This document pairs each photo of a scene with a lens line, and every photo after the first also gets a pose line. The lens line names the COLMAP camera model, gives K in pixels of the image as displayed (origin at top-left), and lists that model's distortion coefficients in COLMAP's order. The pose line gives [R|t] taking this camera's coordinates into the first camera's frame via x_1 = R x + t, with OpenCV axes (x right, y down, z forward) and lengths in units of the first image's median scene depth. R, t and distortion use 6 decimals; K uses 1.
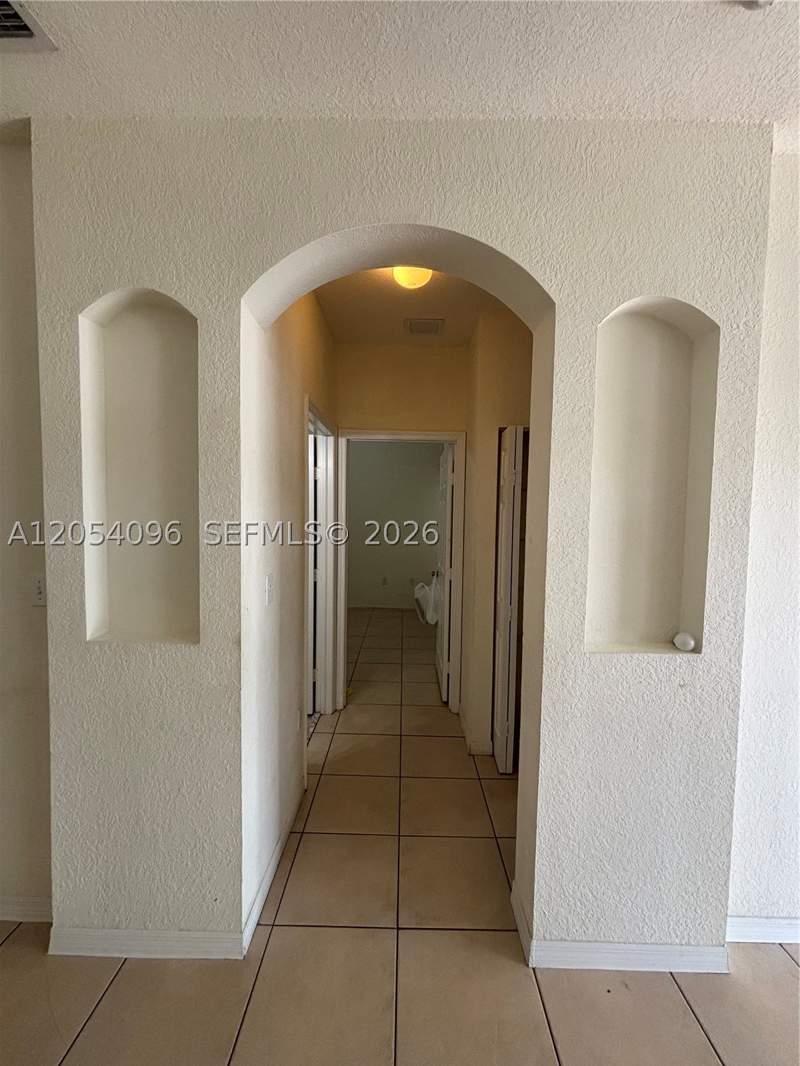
lens RADIAL K [[427.9, 0, 400.6], [0, 427.9, 532.4], [0, 0, 1]] dist [-0.002580, 0.000210]
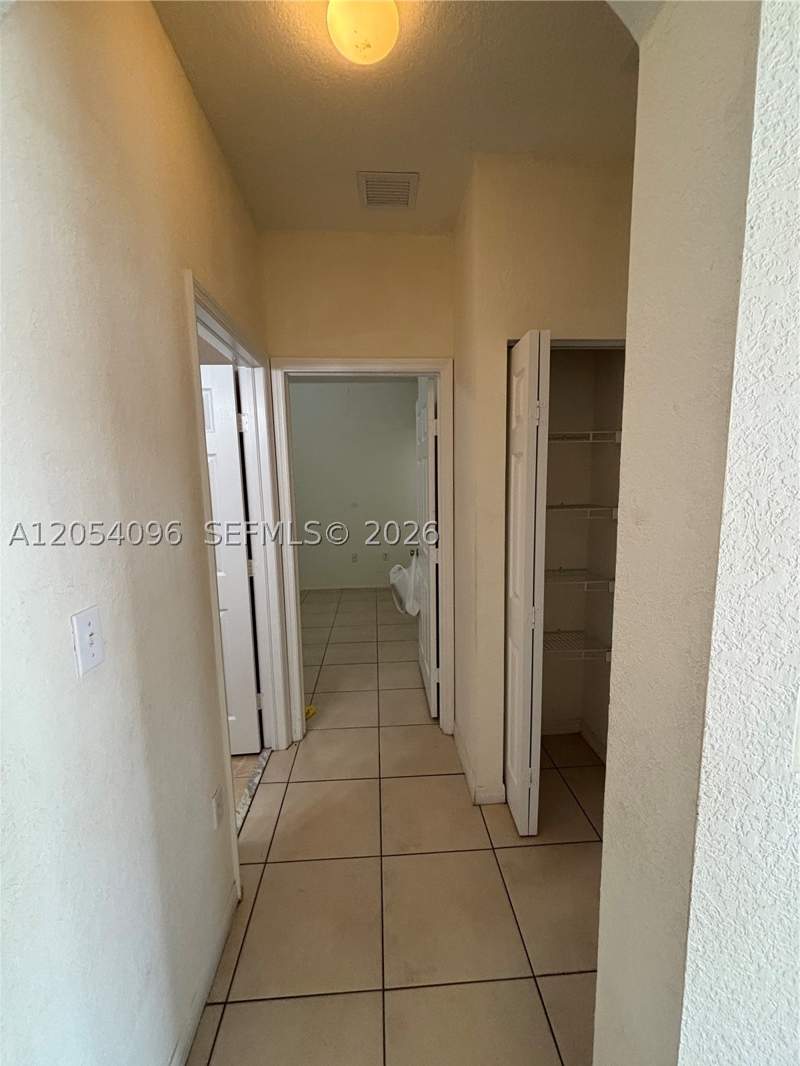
lens RADIAL K [[427.9, 0, 399.3], [0, 427.9, 532.0], [0, 0, 1]] dist [-0.002580, 0.000210]
pose [[0.997156, -0.044514, 0.060807, 0.007570], [0.039692, 0.996137, 0.078328, -0.006290], [-0.064058, -0.075692, 0.995071, 0.273174]]
